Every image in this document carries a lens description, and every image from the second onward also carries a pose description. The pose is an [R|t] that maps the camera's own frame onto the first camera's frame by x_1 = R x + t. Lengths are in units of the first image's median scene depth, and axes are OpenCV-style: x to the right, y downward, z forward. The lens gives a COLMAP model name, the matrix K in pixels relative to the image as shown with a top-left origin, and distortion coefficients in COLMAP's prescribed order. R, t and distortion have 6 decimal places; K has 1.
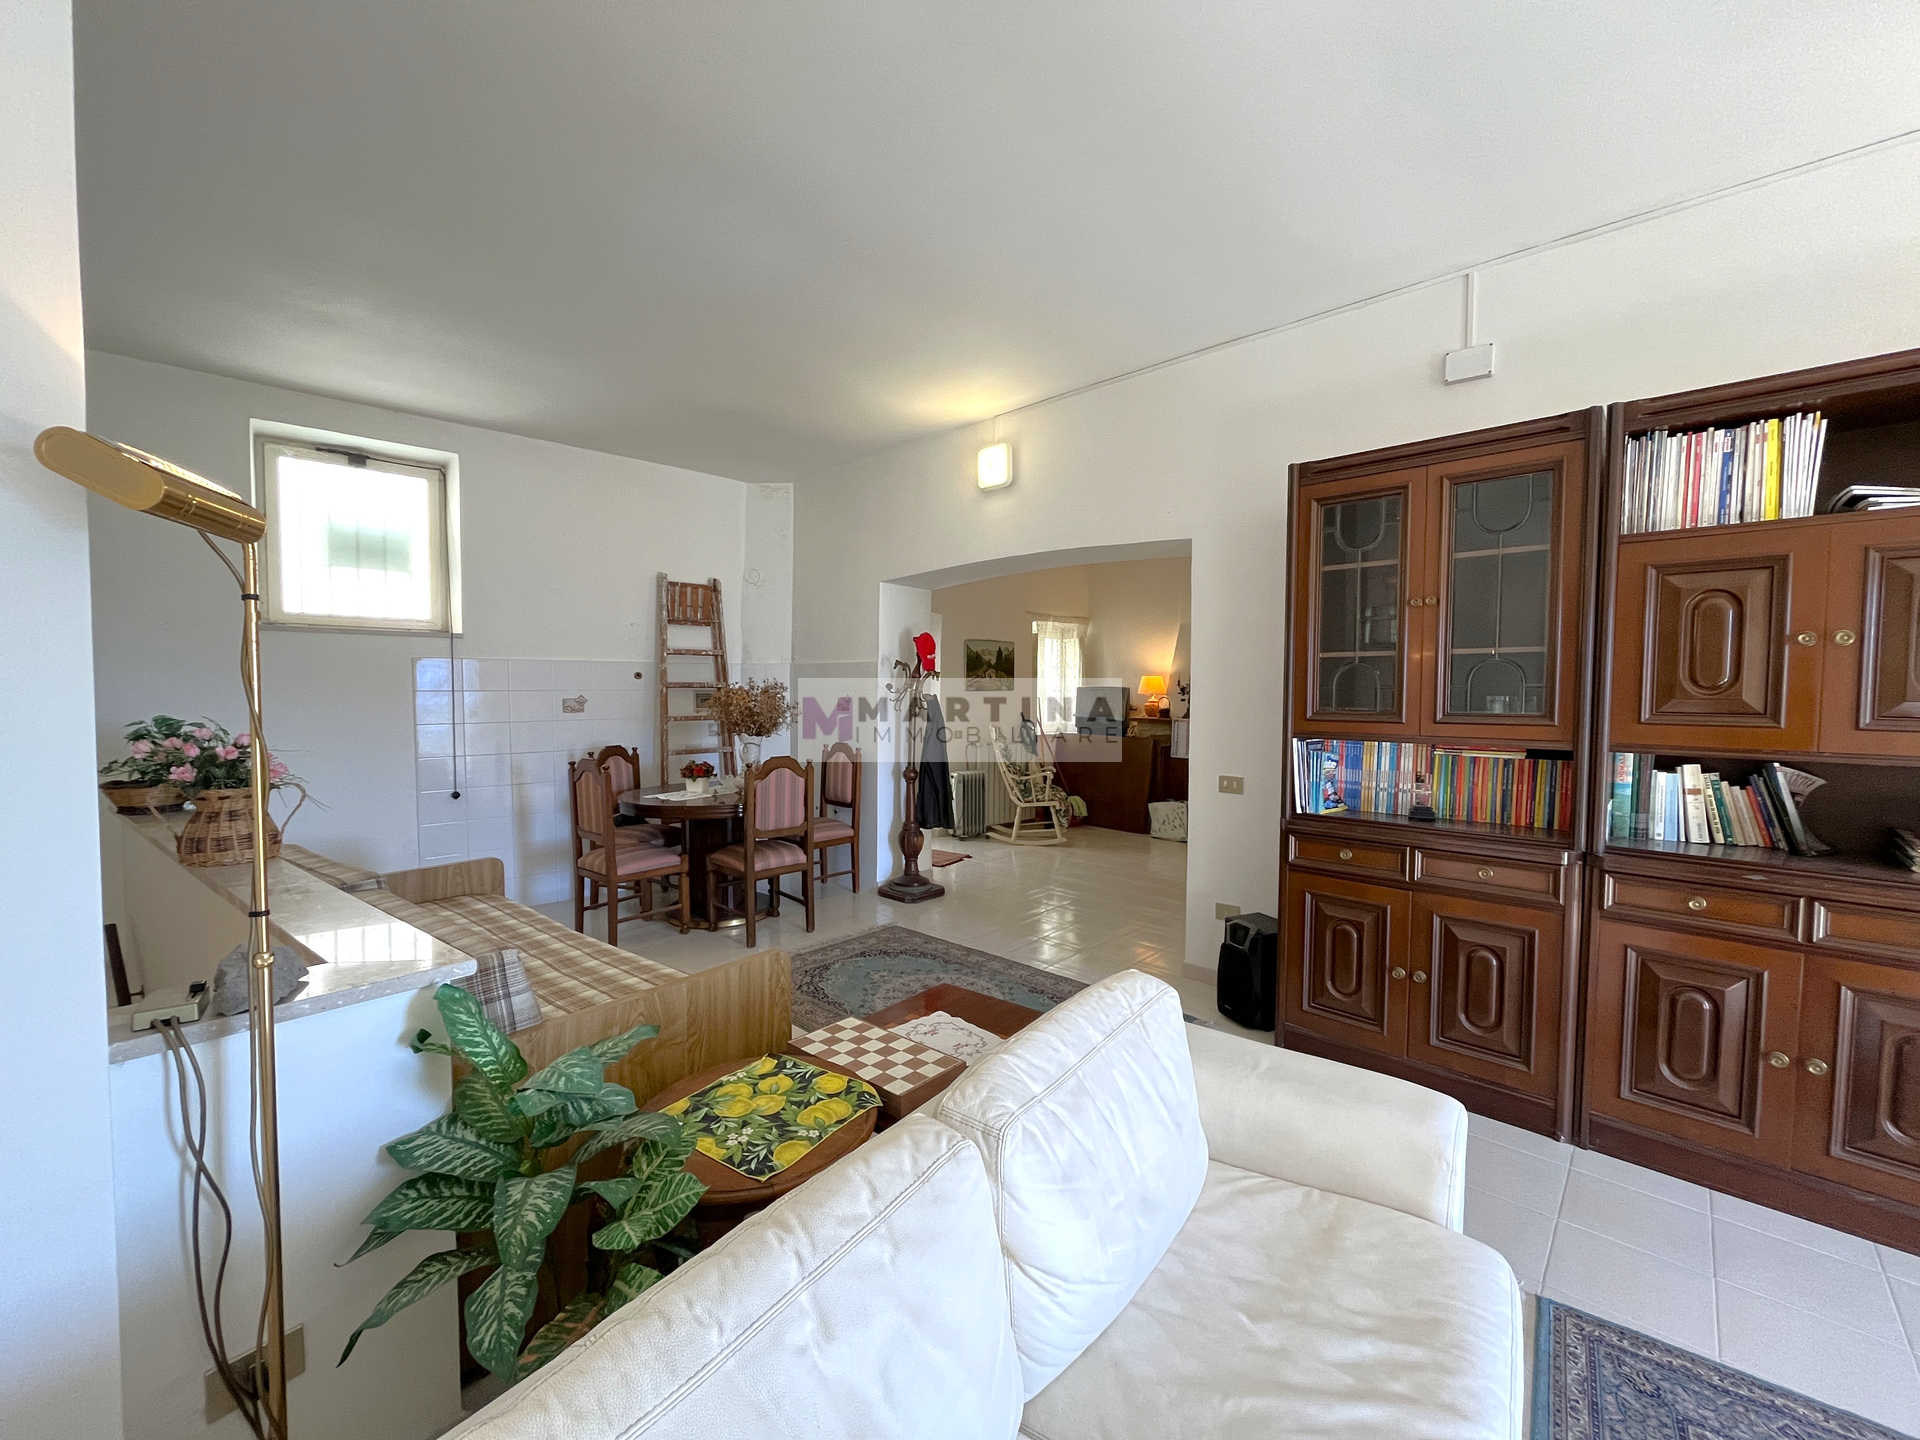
lens RADIAL K [[775.1, 0, 973.0], [0, 775.1, 717.4], [0, 0, 1]] dist [-0.002577, -0.000137]
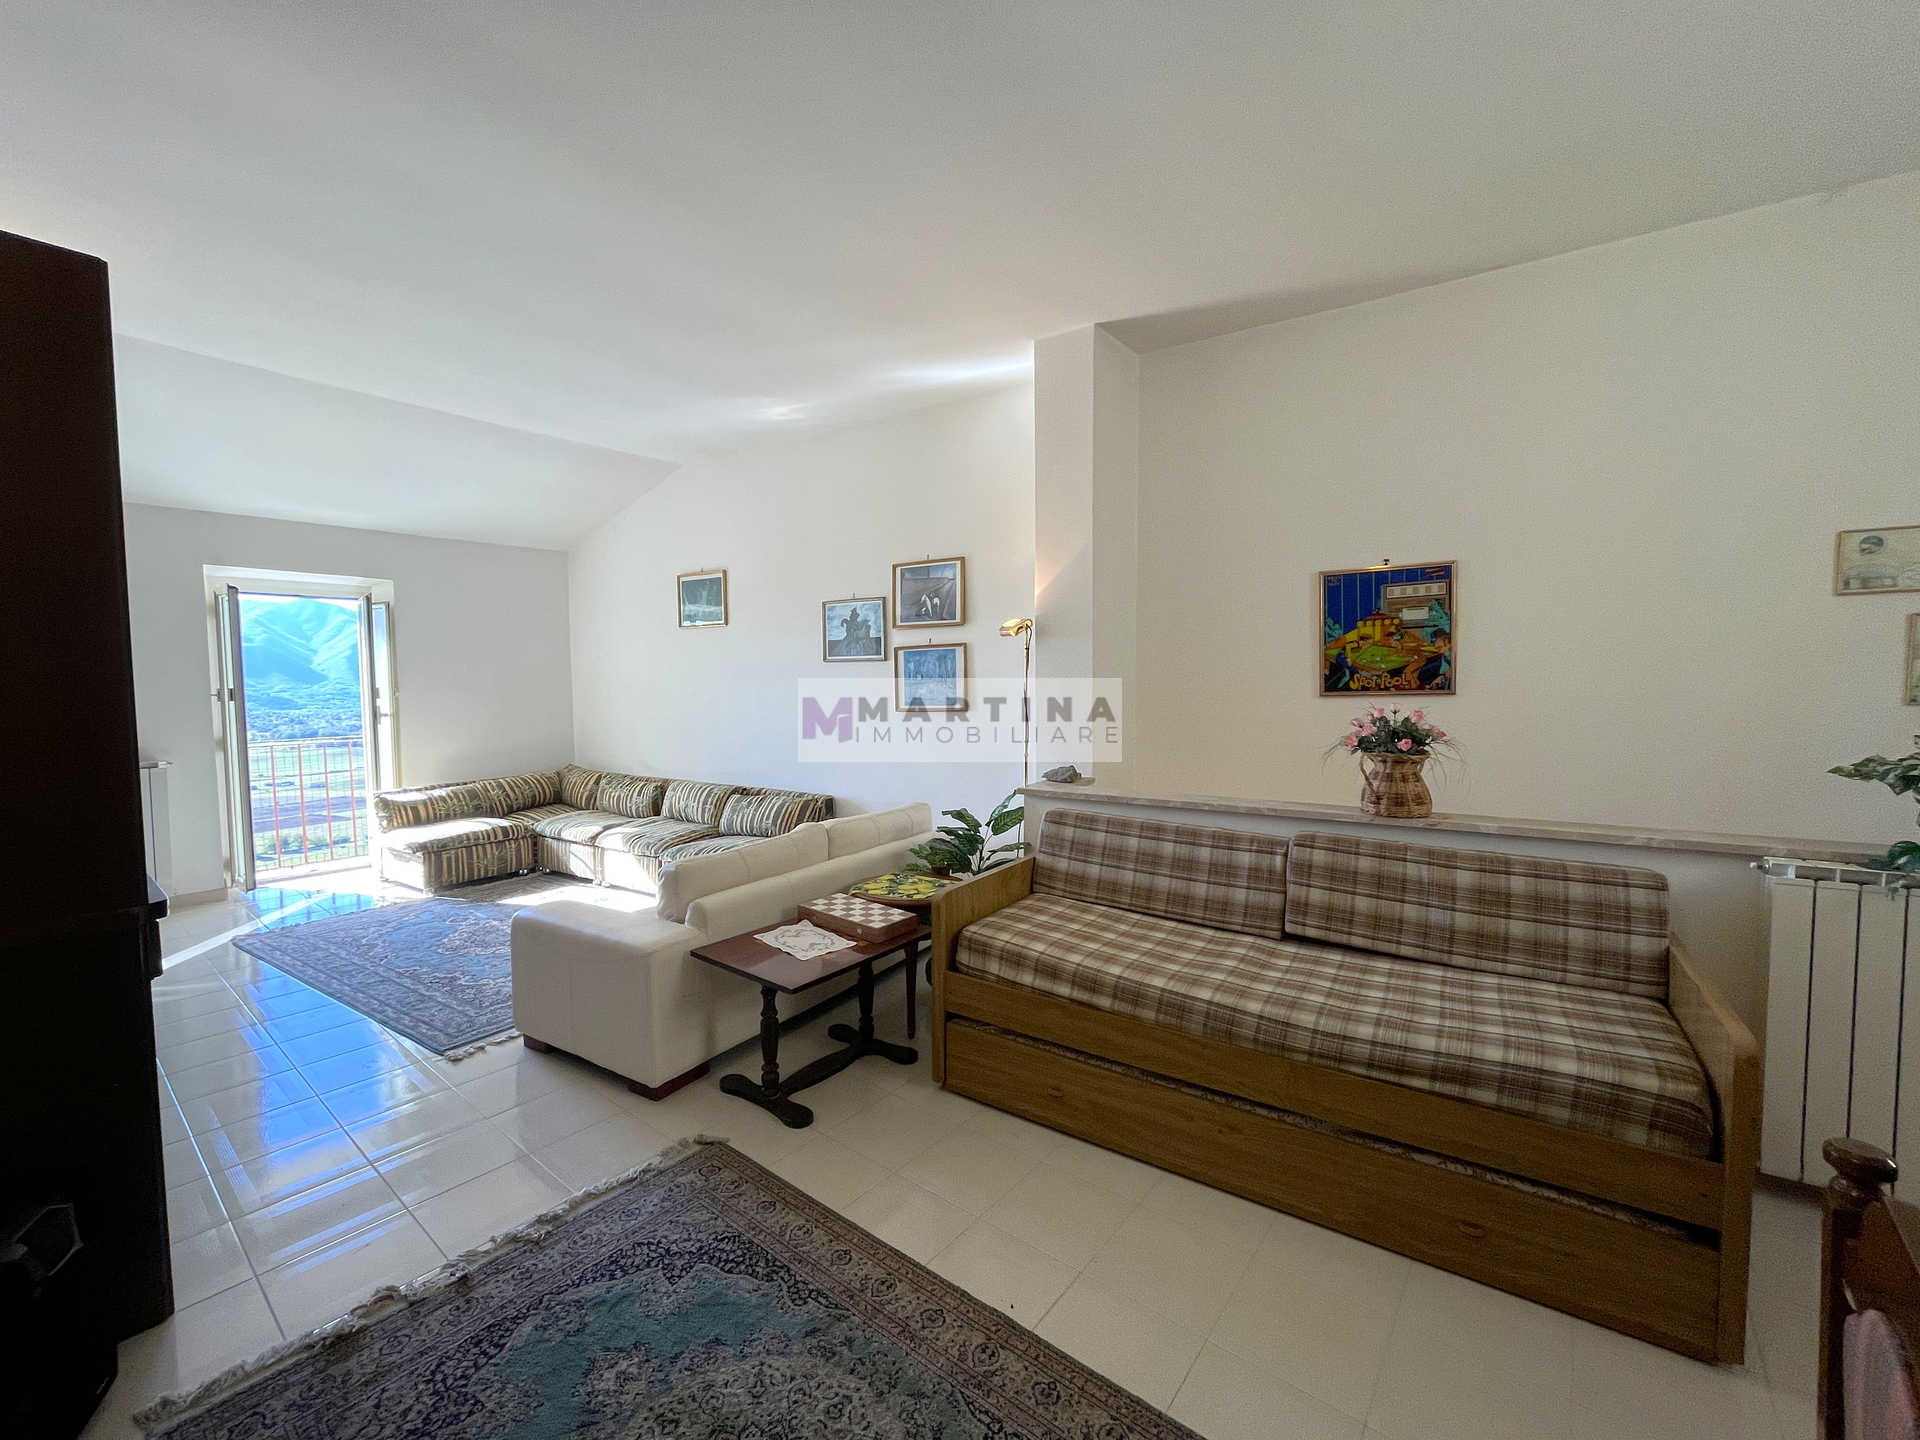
lens RADIAL K [[776.4, 0, 963.0], [0, 776.4, 723.5], [0, 0, 1]] dist [-0.000619, 0.000755]
pose [[-0.997692, 0.005198, -0.067701, -0.167895], [-0.000953, 0.995895, 0.090507, -0.054216], [0.067894, 0.090363, -0.993592, 1.775416]]
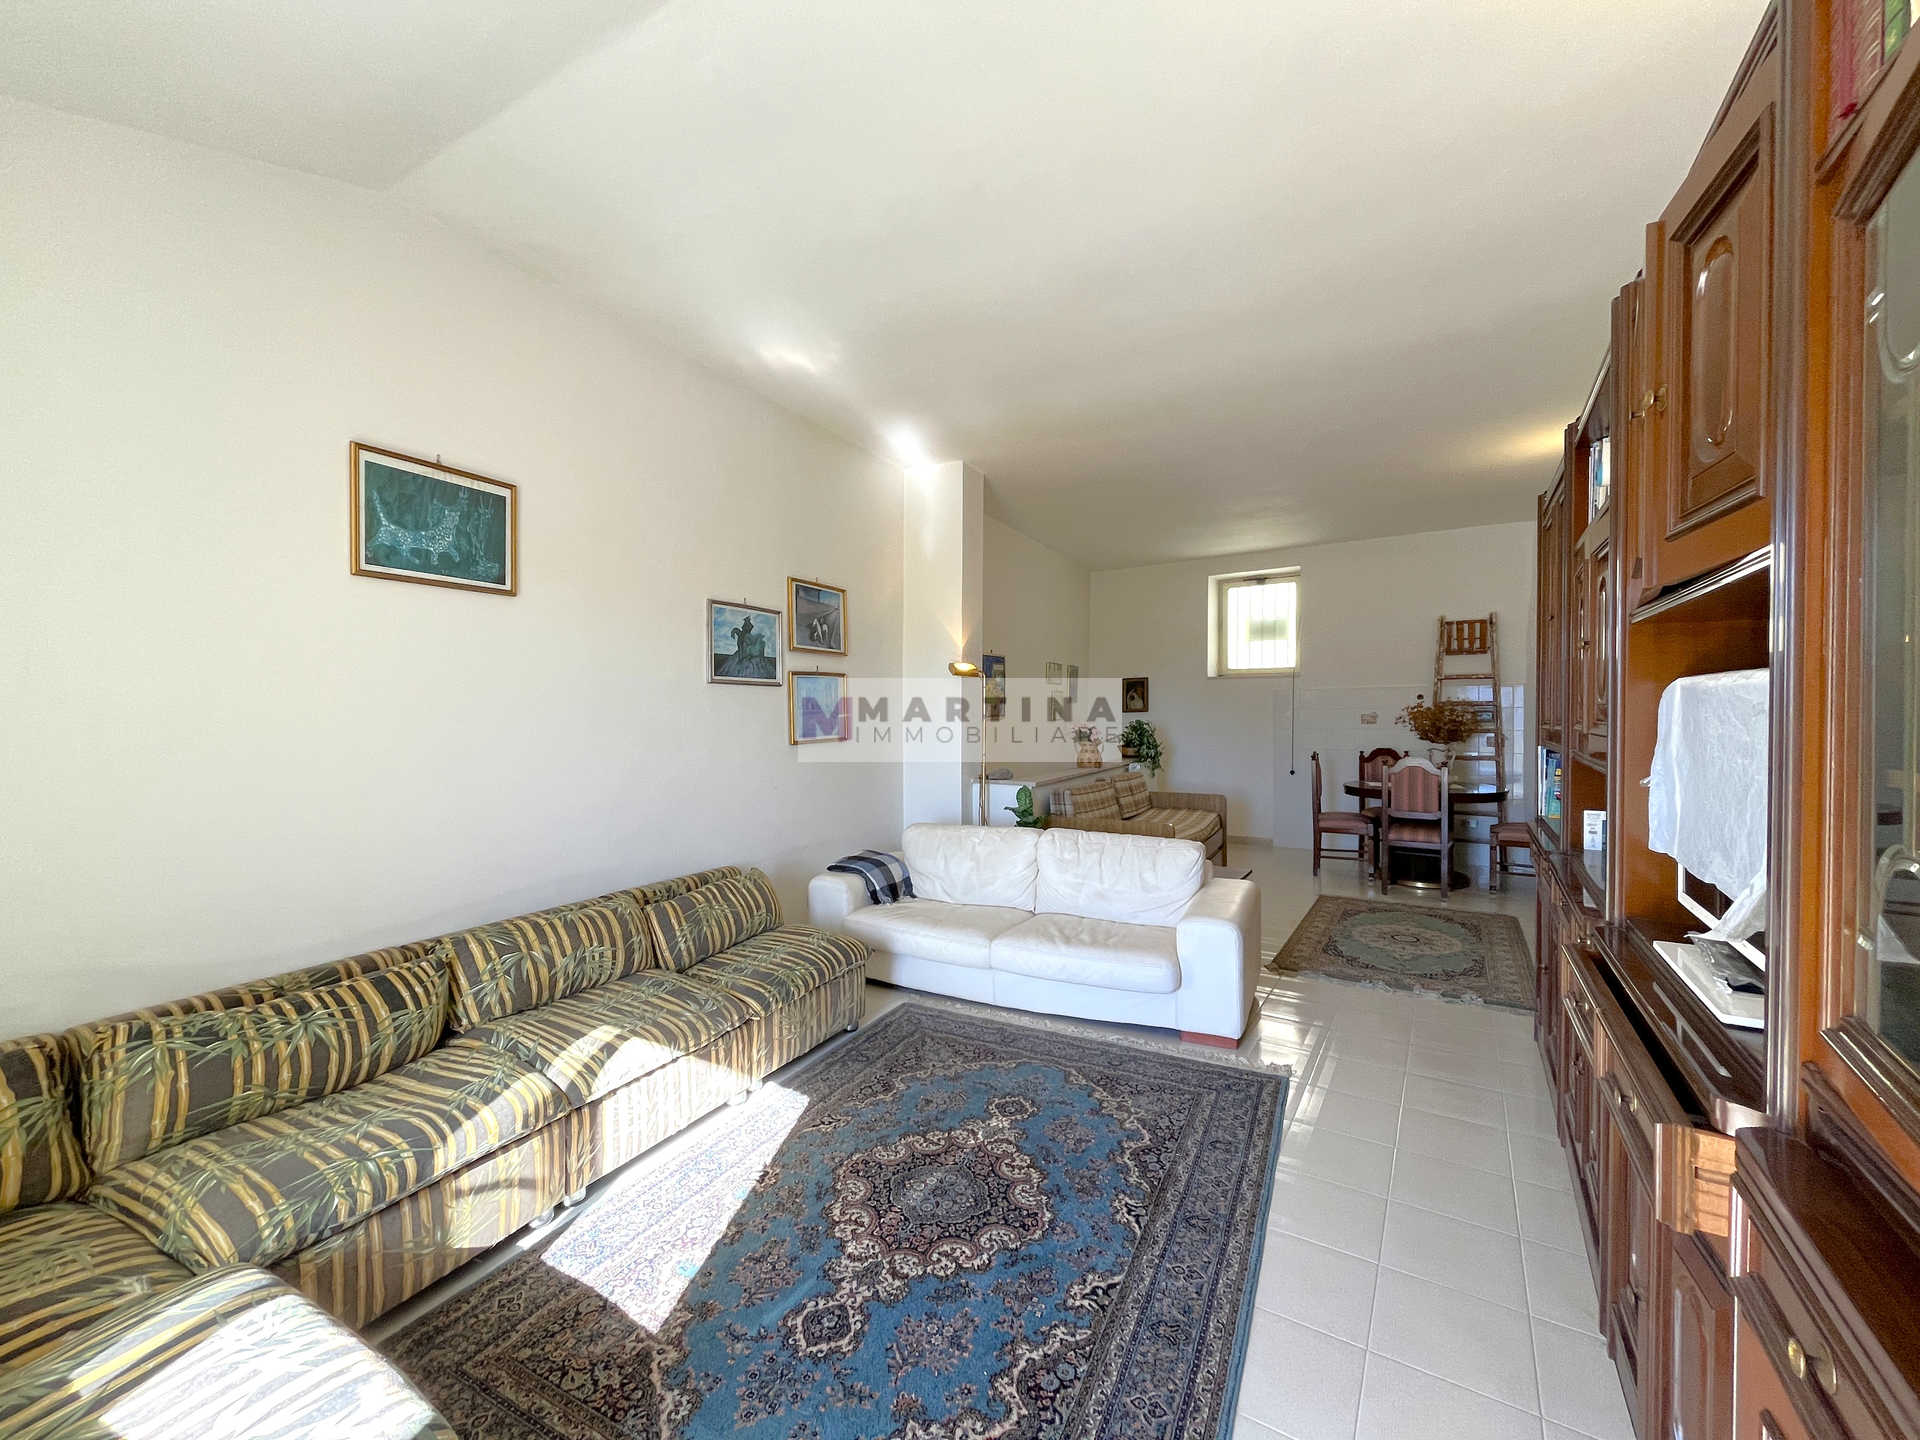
lens RADIAL K [[776.4, 0, 963.0], [0, 776.4, 723.5], [0, 0, 1]] dist [-0.000619, 0.000755]
pose [[0.175346, 0.010543, -0.984450, 1.483753], [-0.032562, 0.999458, 0.004904, 0.019288], [0.983968, 0.031196, 0.175594, 0.022660]]
